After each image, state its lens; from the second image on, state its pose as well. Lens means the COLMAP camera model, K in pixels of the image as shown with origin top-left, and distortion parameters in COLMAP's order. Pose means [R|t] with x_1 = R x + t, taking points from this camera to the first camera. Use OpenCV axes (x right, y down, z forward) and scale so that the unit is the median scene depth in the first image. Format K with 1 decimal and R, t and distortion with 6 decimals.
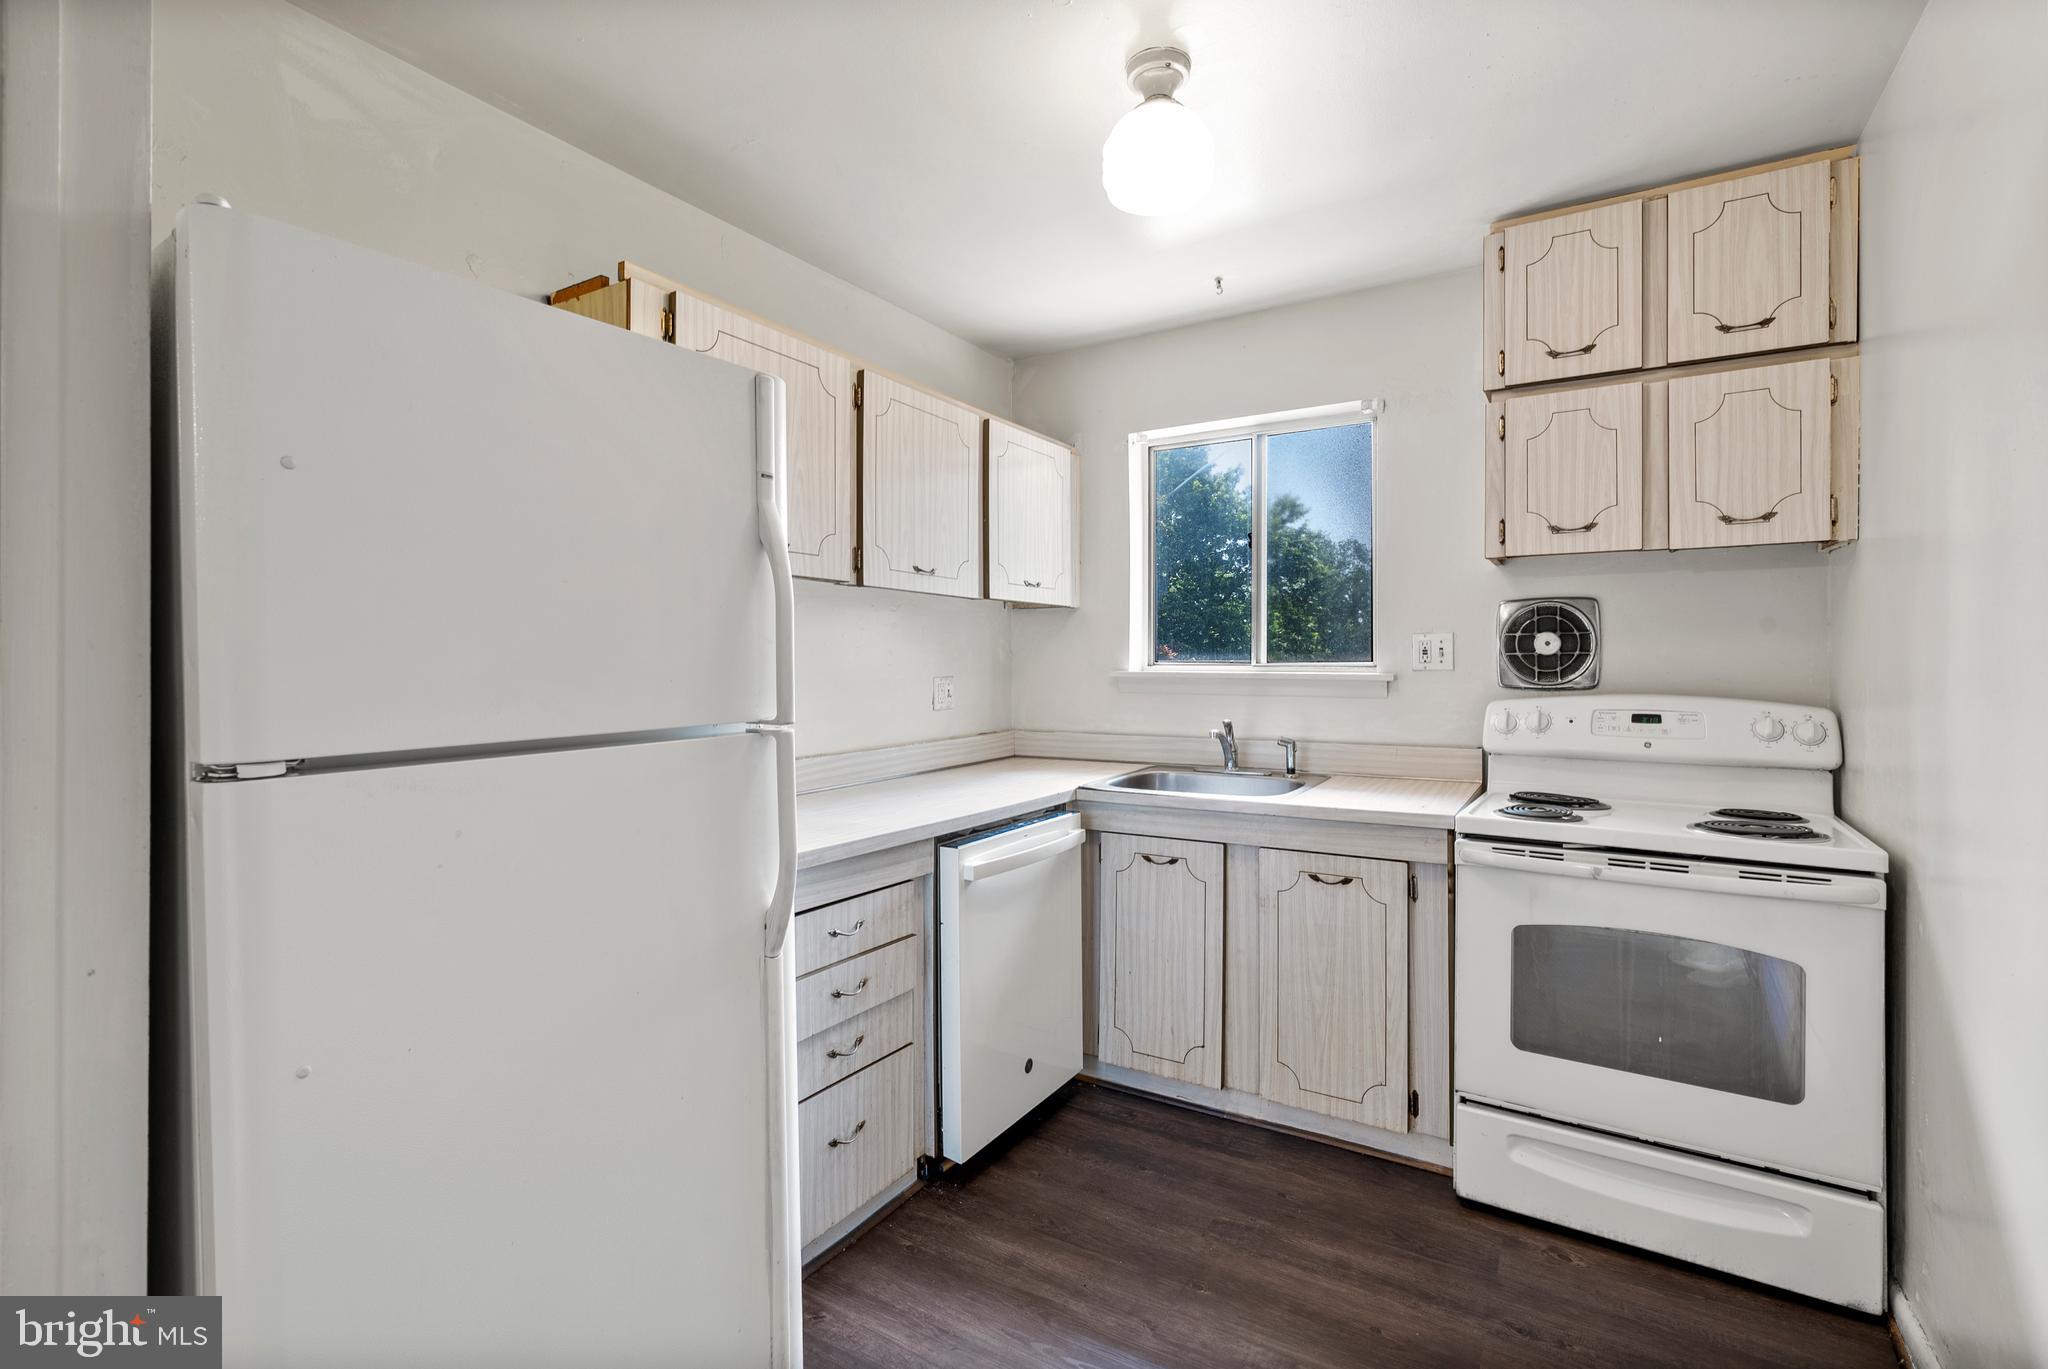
lens RADIAL K [[933.7, 0, 994.6], [0, 933.7, 676.7], [0, 0, 1]] dist [-0.012473, 0.004222]
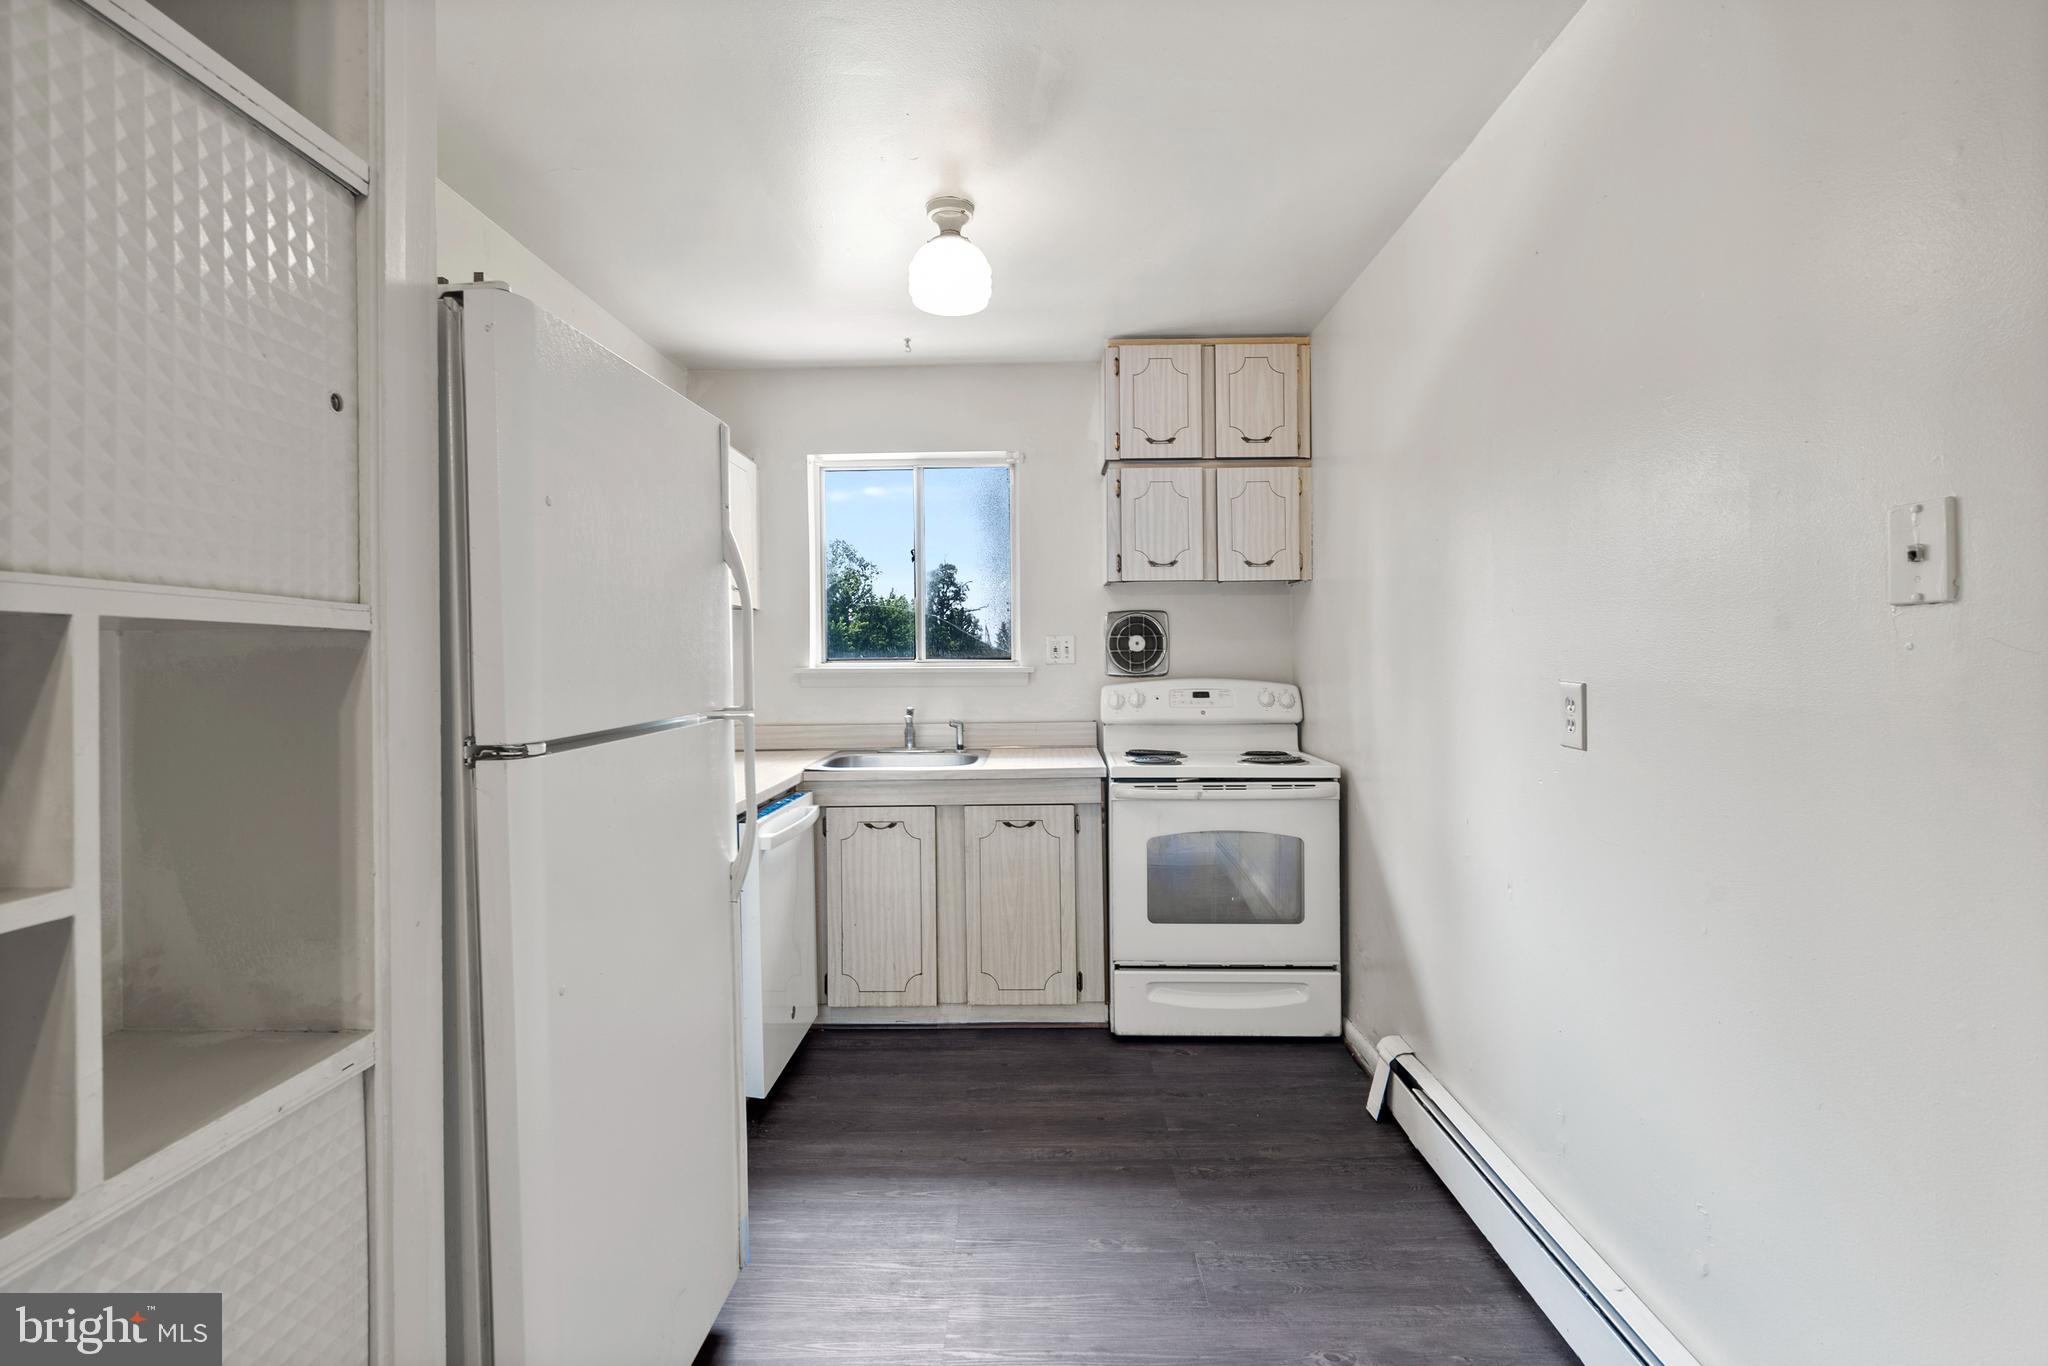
lens RADIAL K [[933.7, 0, 1039.9], [0, 933.7, 681.6], [0, 0, 1]] dist [-0.012473, 0.004222]
pose [[0.856180, -0.020862, 0.516256, -0.308797], [0.017465, 0.999782, 0.011436, 0.003248], [-0.516382, -0.000775, 0.856358, -0.147986]]
